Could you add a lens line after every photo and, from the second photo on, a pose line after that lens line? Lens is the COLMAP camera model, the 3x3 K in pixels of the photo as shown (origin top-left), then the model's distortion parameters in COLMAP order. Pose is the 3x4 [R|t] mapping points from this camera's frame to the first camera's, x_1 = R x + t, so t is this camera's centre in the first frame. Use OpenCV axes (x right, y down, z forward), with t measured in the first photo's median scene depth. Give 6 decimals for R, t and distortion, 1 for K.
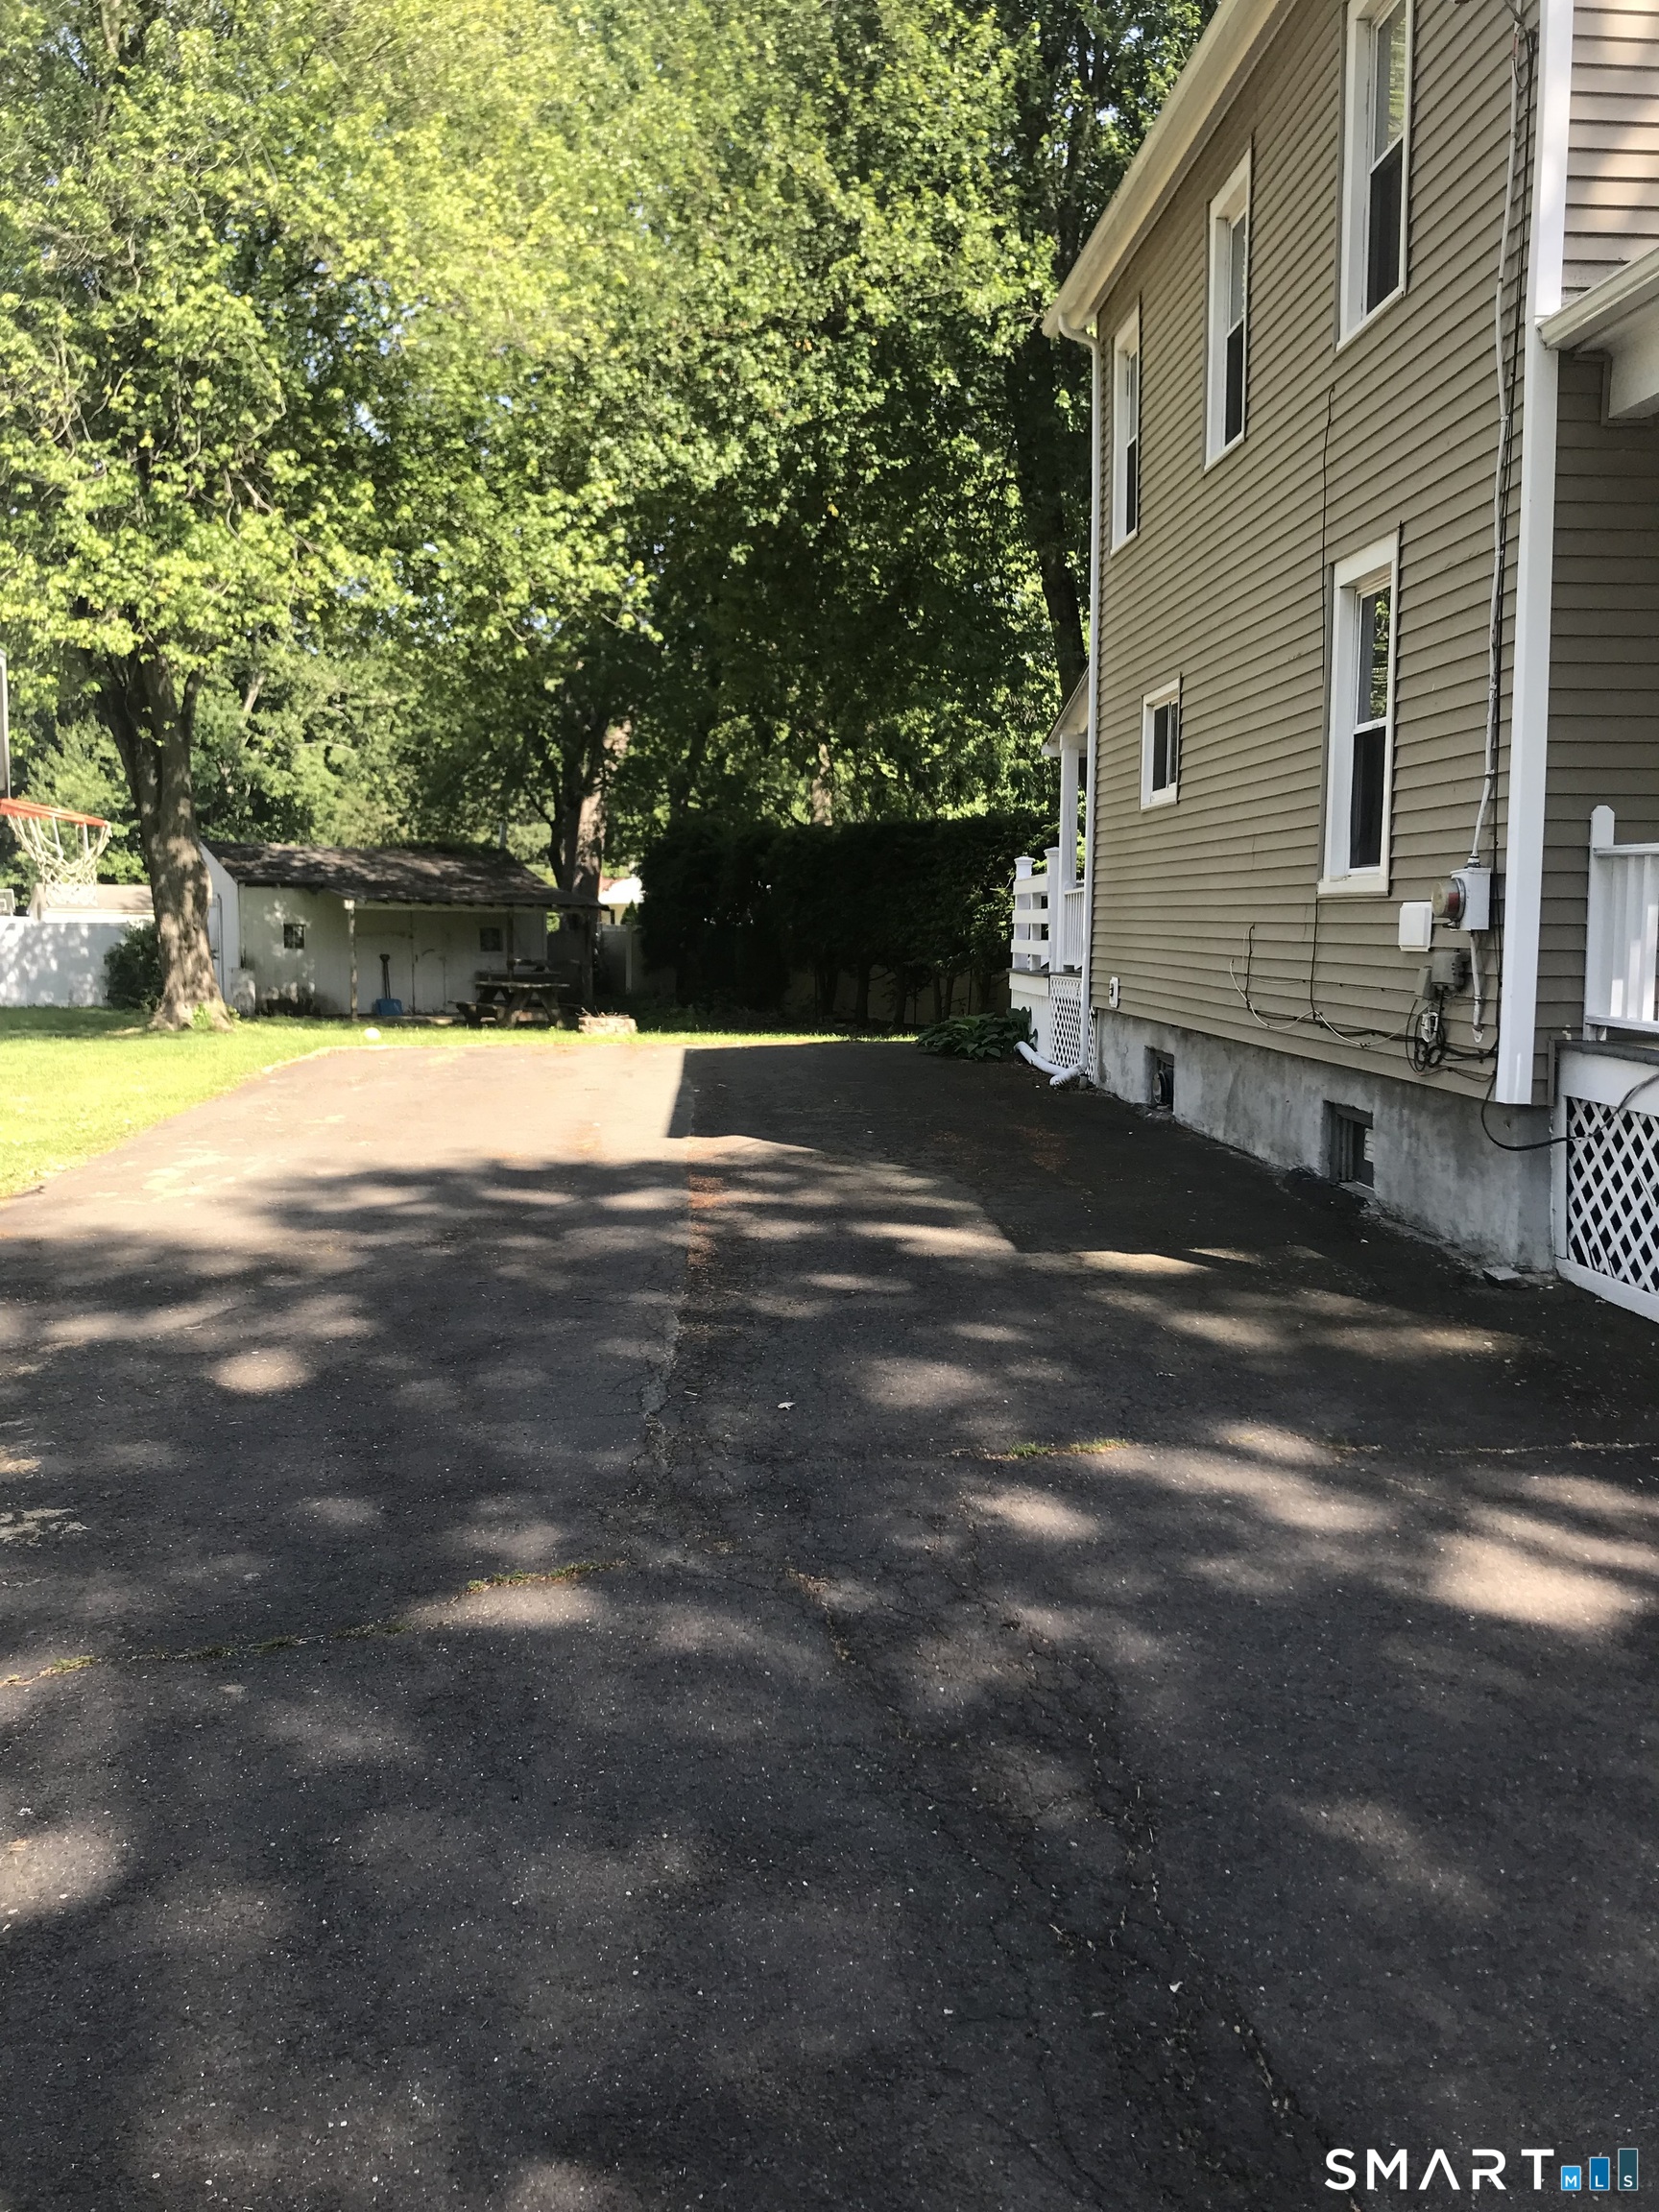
lens RADIAL K [[1825.7, 0, 832.8], [0, 1825.7, 1109.2], [0, 0, 1]] dist [0.032146, 0.005793]
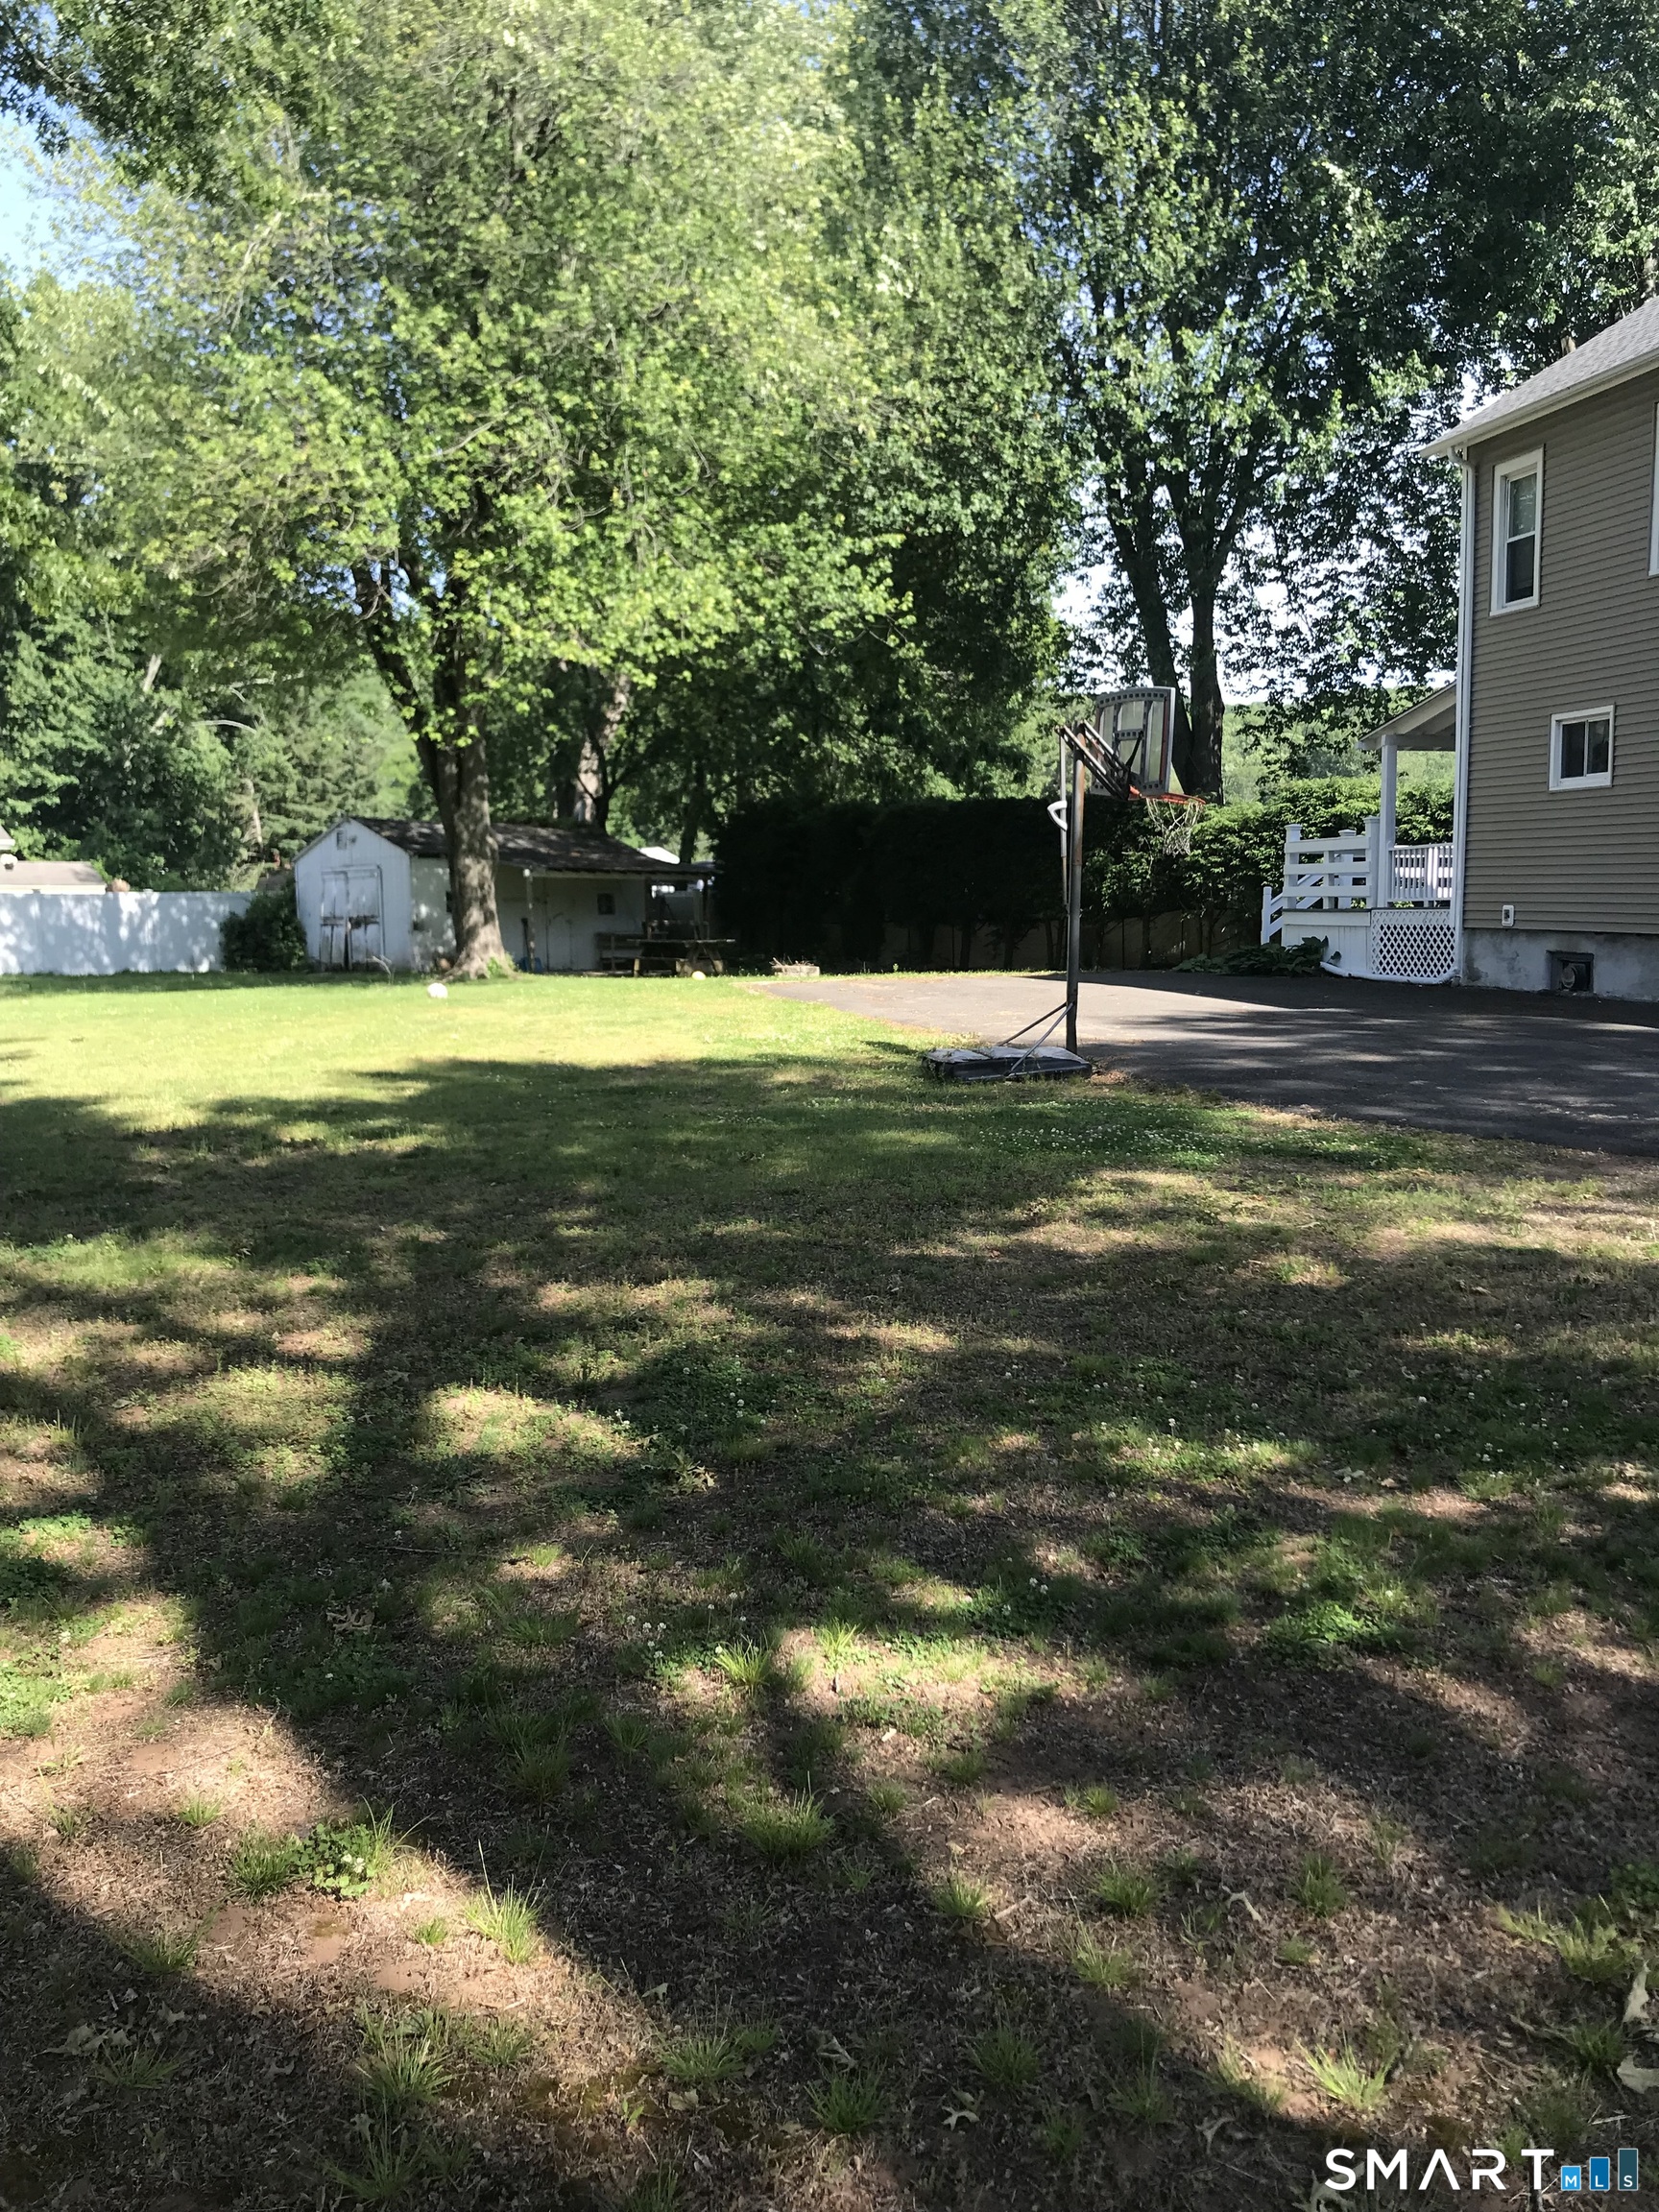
lens RADIAL K [[1825.7, 0, 828.8], [0, 1825.7, 1101.2], [0, 0, 1]] dist [0.032146, 0.005793]
pose [[0.984631, -0.033648, 0.171375, -0.380280], [0.031736, 0.999400, 0.013885, 0.028021], [-0.171739, -0.008233, 0.985108, -0.212361]]
